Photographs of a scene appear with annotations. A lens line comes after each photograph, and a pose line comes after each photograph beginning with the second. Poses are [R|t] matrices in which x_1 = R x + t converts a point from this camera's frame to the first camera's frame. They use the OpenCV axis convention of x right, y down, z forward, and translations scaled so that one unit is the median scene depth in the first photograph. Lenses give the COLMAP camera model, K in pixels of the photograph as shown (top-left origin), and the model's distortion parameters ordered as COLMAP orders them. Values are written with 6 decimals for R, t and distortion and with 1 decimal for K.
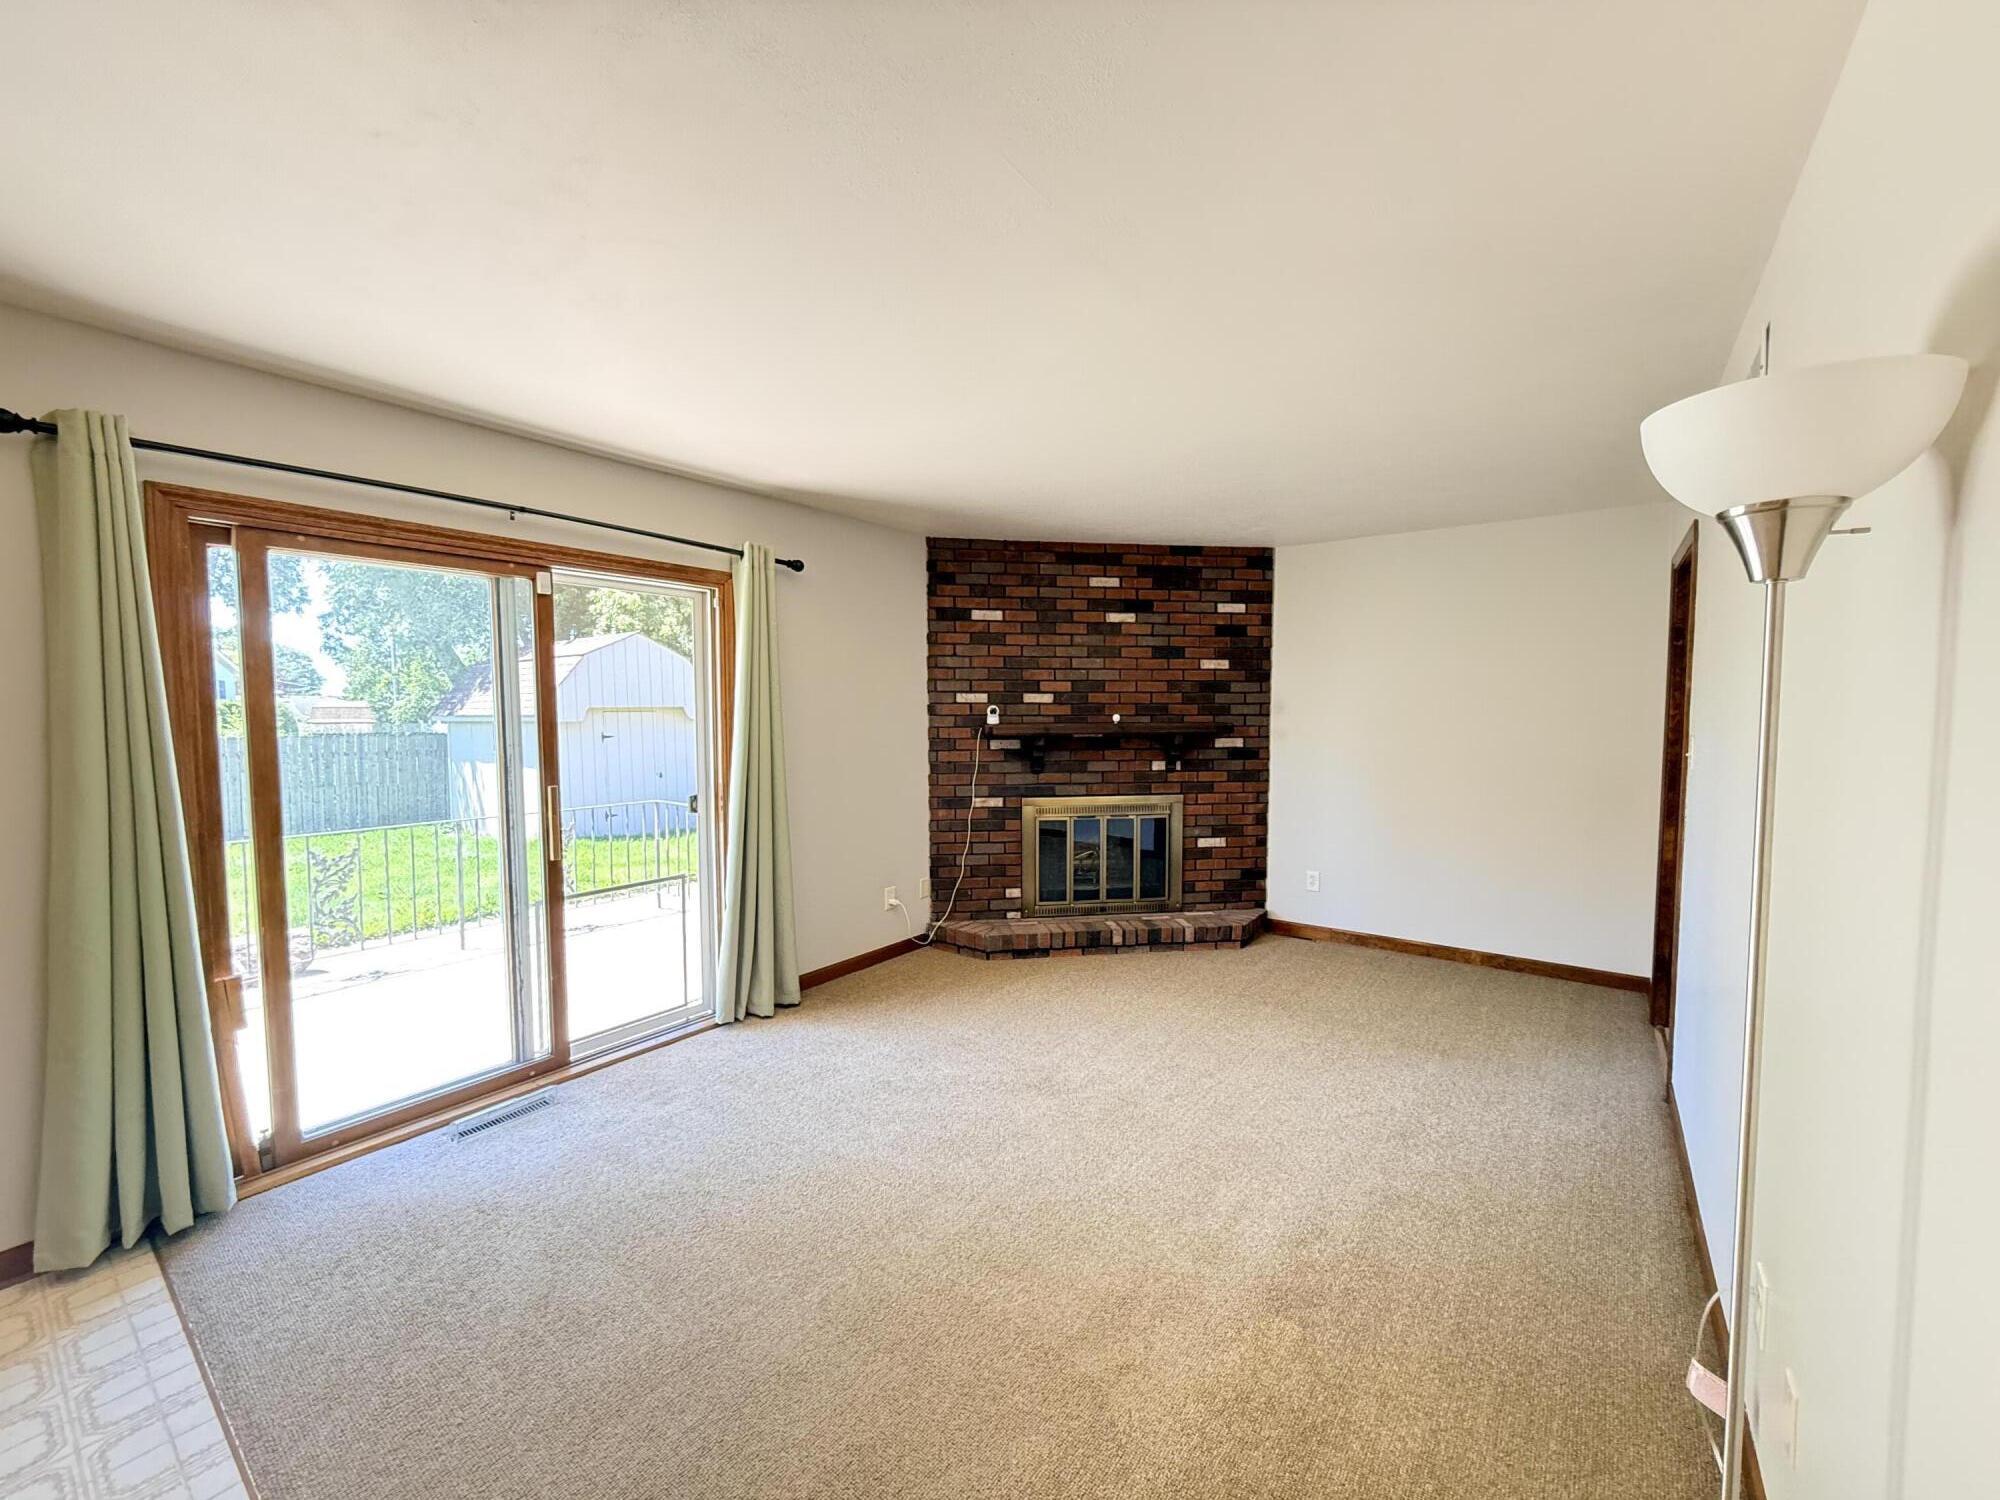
lens RADIAL K [[790.1, 0, 1003.4], [0, 790.1, 749.4], [0, 0, 1]] dist [-0.002391, 0.000633]
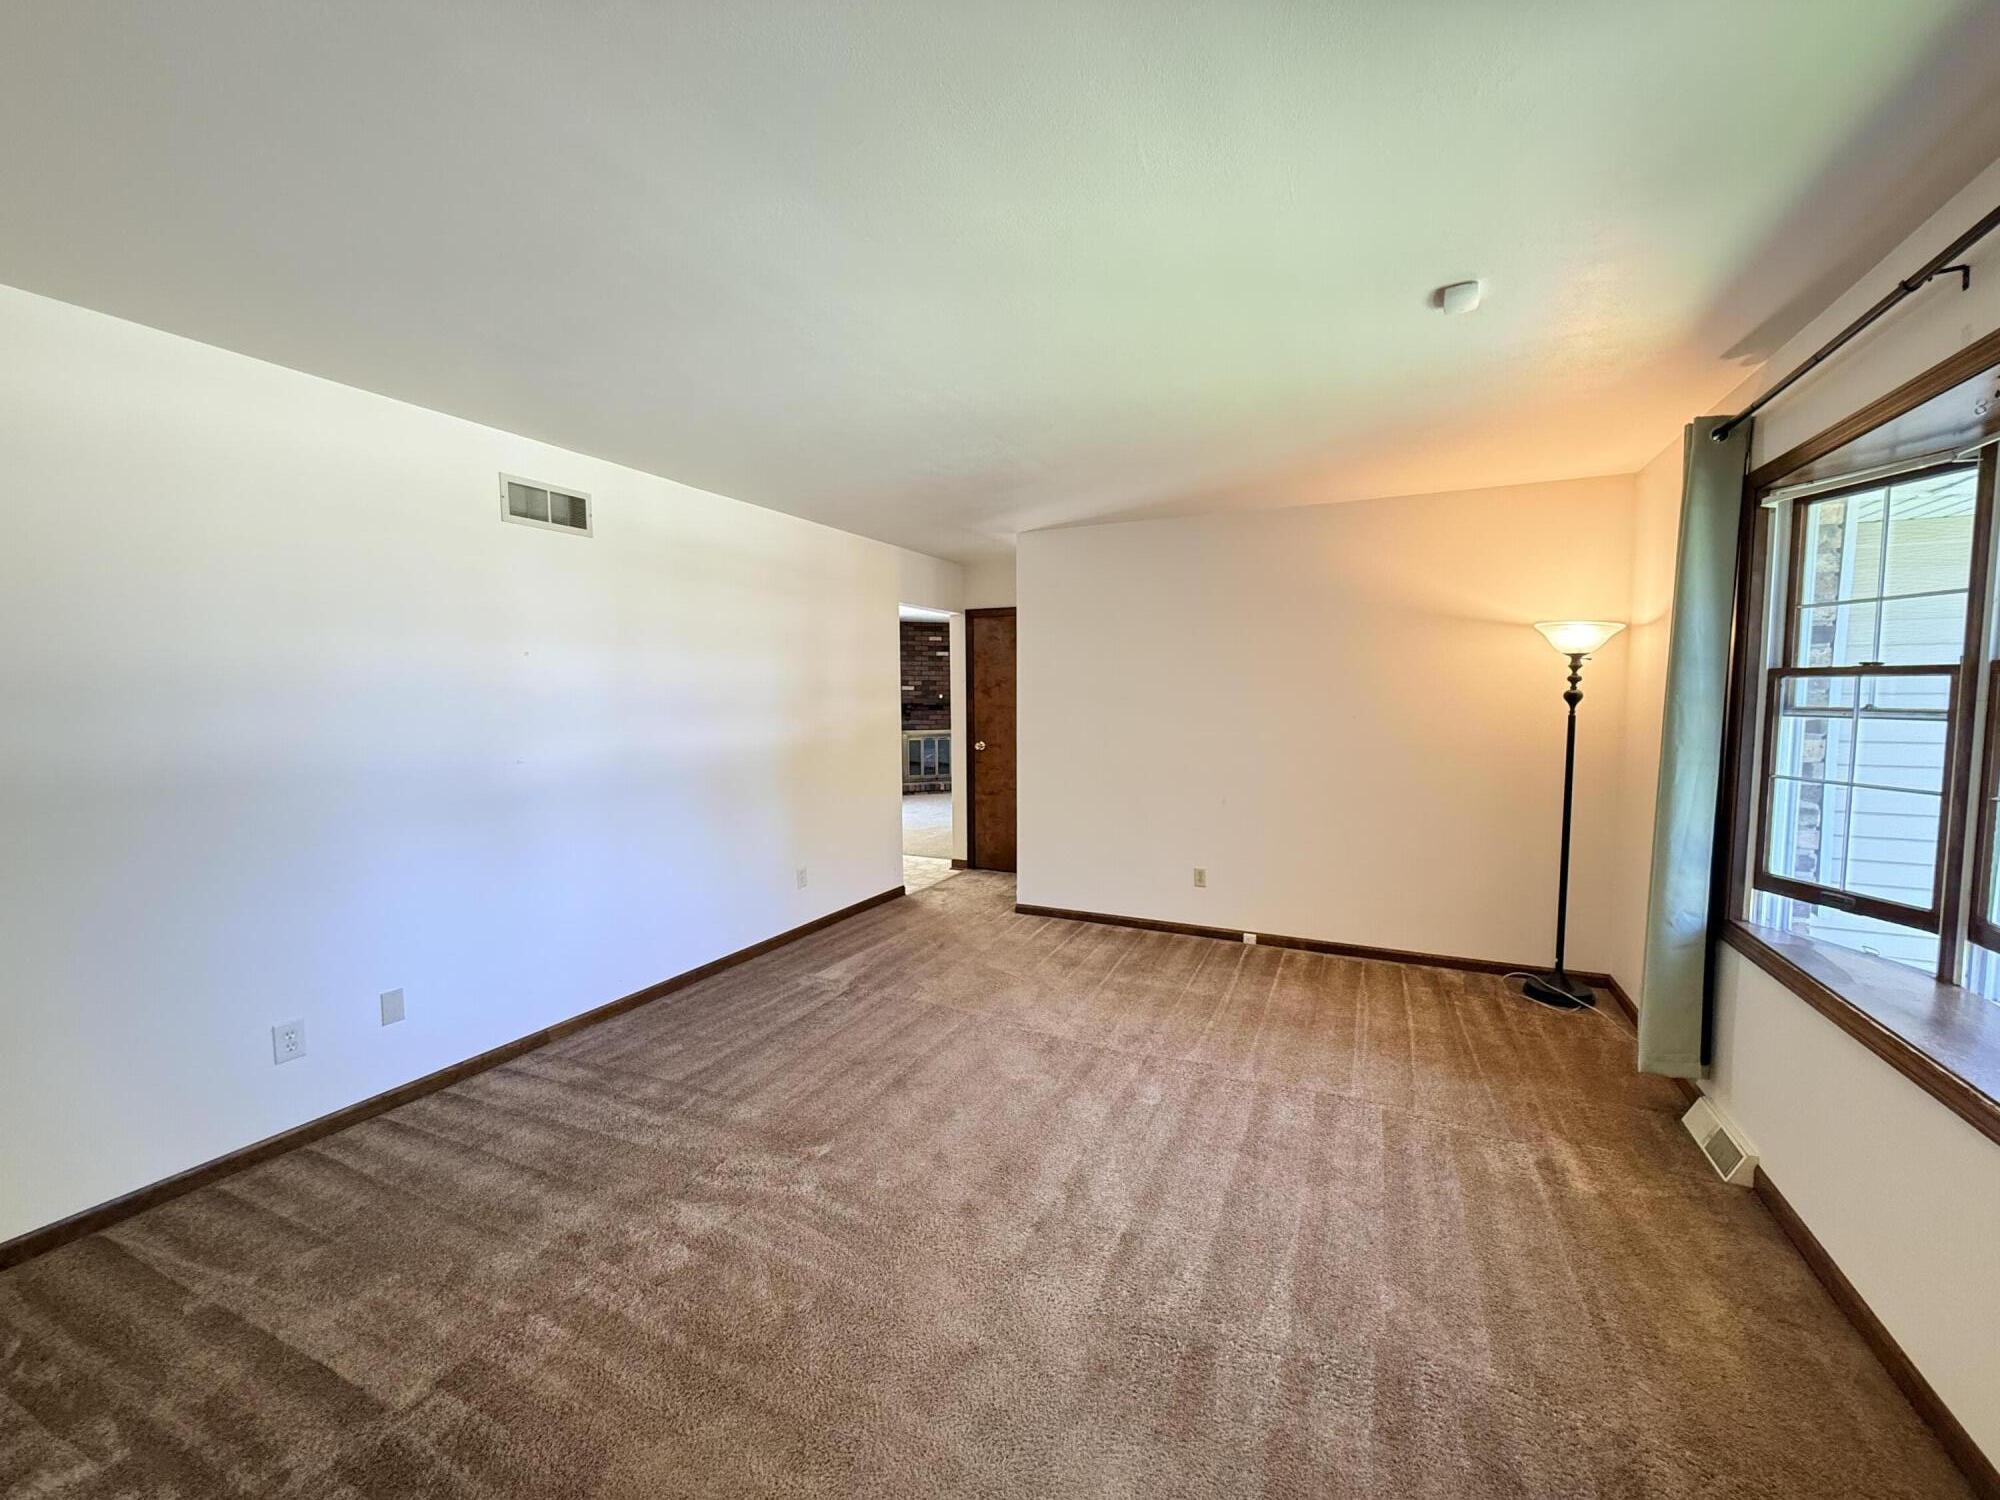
lens RADIAL K [[790.1, 0, 997.9], [0, 790.1, 750.0], [0, 0, 1]] dist [-0.002391, 0.000633]
pose [[0.980057, -0.013955, 0.198225, -0.161025], [0.010529, 0.999777, 0.018329, 0.078828], [-0.198437, -0.015876, 0.979985, -1.350660]]
